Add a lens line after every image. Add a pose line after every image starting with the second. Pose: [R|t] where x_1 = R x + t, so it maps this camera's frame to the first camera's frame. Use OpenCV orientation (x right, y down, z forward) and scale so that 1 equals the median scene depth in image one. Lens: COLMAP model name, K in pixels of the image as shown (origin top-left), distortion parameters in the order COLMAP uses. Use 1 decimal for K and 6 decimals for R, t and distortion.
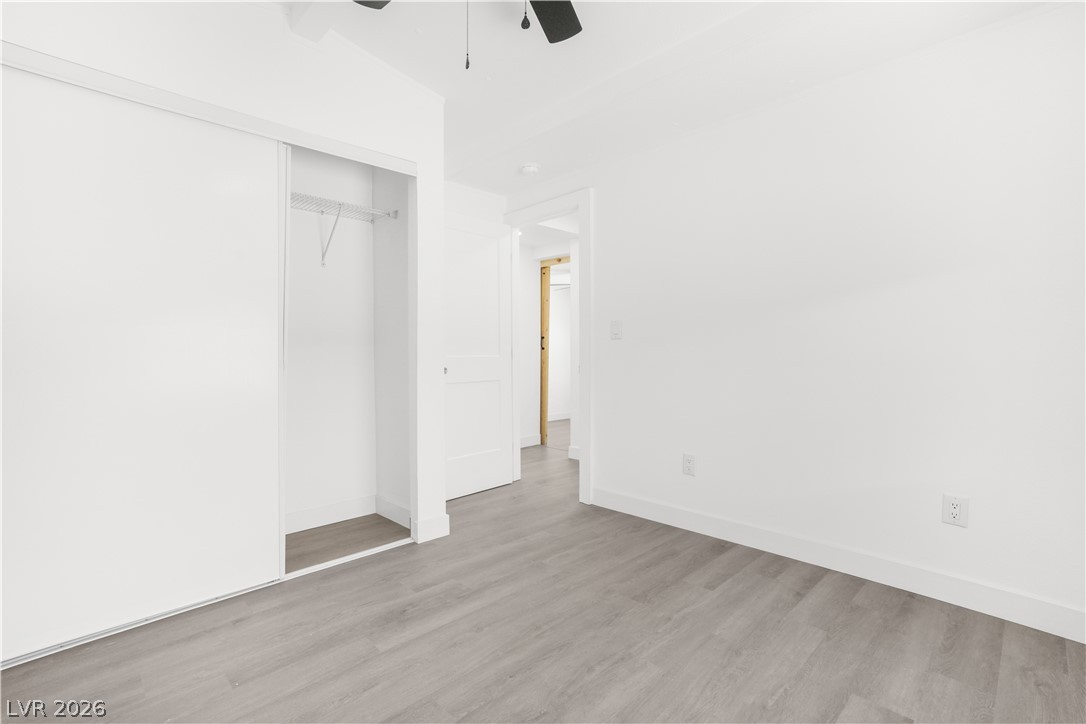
lens RADIAL K [[497.5, 0, 542.8], [0, 497.5, 359.1], [0, 0, 1]] dist [-0.034900, 0.021895]
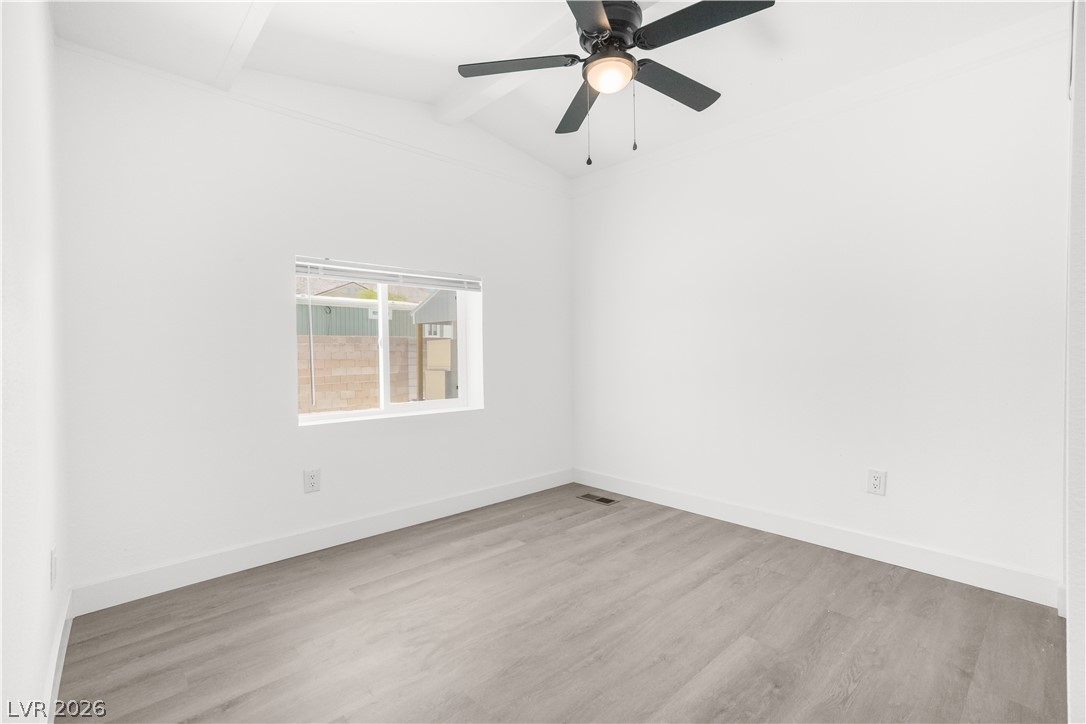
lens RADIAL K [[509.2, 0, 540.8], [0, 509.2, 345.9], [0, 0, 1]] dist [-0.033351, 0.023539]
pose [[-0.999653, 0.012359, 0.023264, 0.072787], [0.012355, 0.999924, -0.000309, -0.028364], [-0.023266, -0.000021, -0.999729, 2.077592]]
